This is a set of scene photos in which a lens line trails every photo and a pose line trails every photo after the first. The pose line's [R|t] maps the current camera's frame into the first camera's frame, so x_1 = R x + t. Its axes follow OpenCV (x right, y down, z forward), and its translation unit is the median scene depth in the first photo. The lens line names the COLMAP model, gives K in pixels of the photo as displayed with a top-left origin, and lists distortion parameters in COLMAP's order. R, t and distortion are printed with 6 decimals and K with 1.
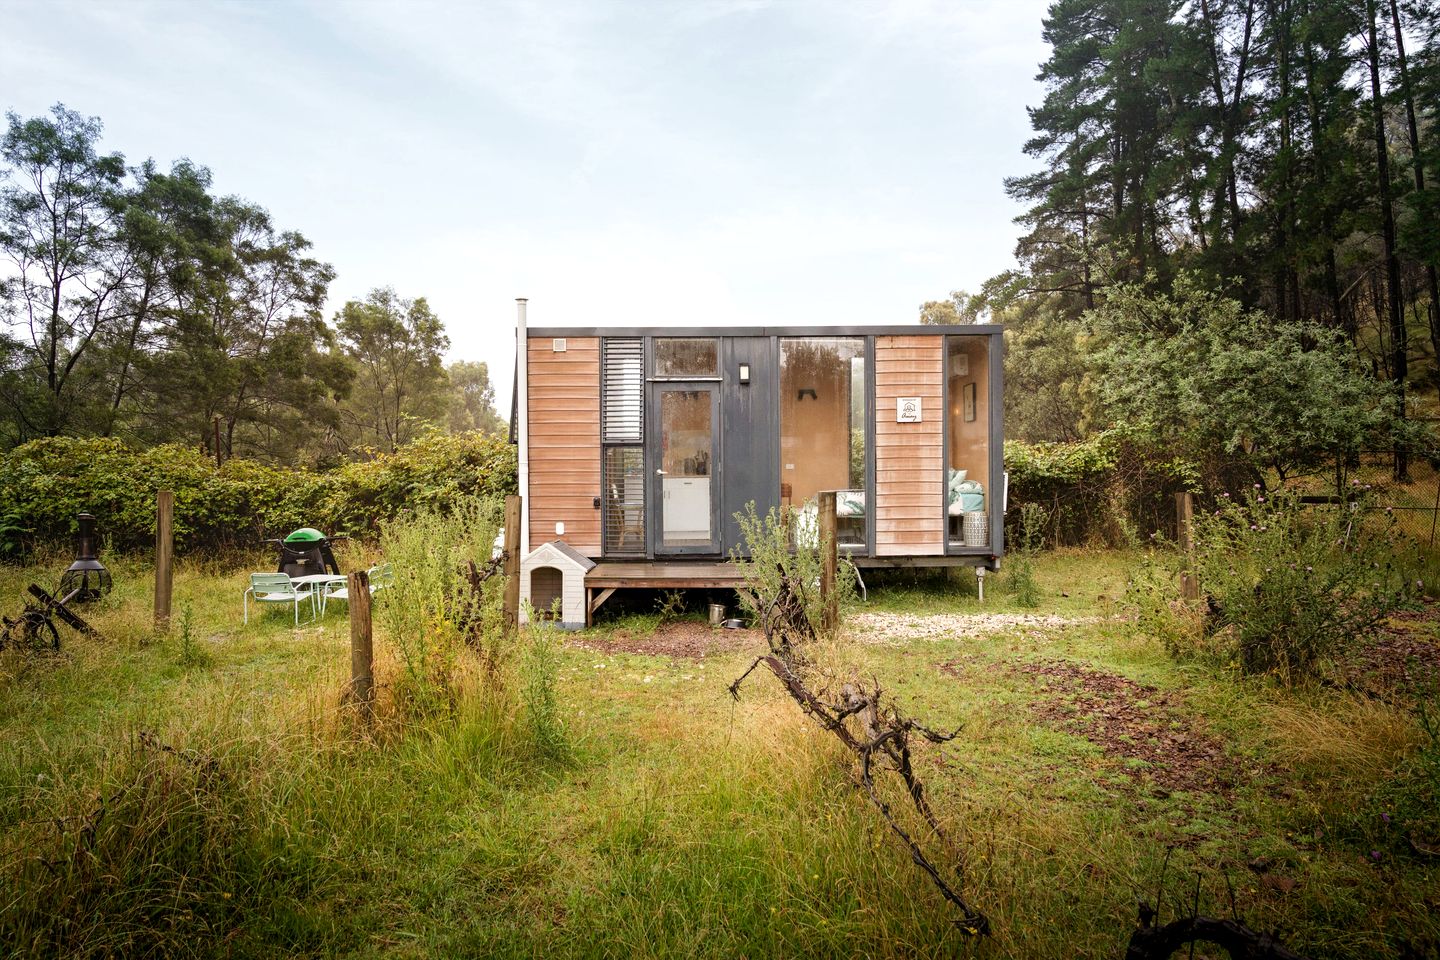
lens RADIAL K [[980.3, 0, 719.7], [0, 980.3, 478.5], [0, 0, 1]] dist [0.002857, 0.001116]
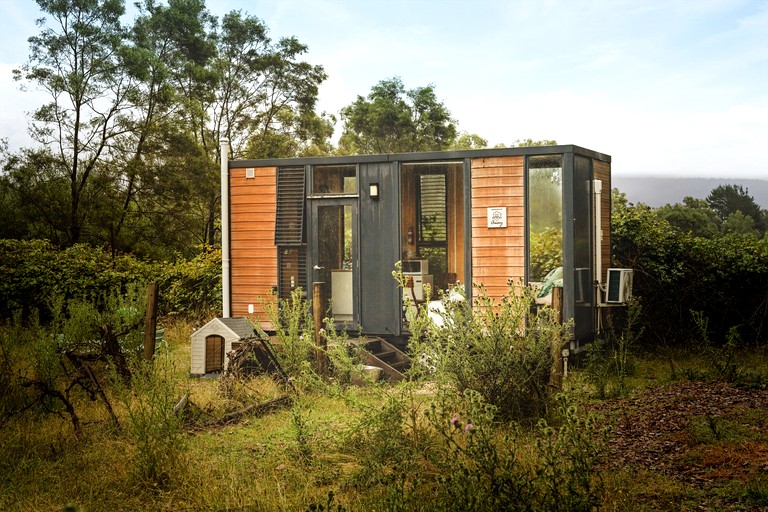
lens RADIAL K [[1150.2, 0, 383.5], [0, 1150.2, 259.5], [0, 0, 1]] dist [0.134062, 0.000000]
pose [[0.909058, 0.001420, -0.416667, 0.662193], [-0.004863, 0.999962, -0.007203, -0.006464], [0.416641, 0.008574, 0.909031, -0.366103]]
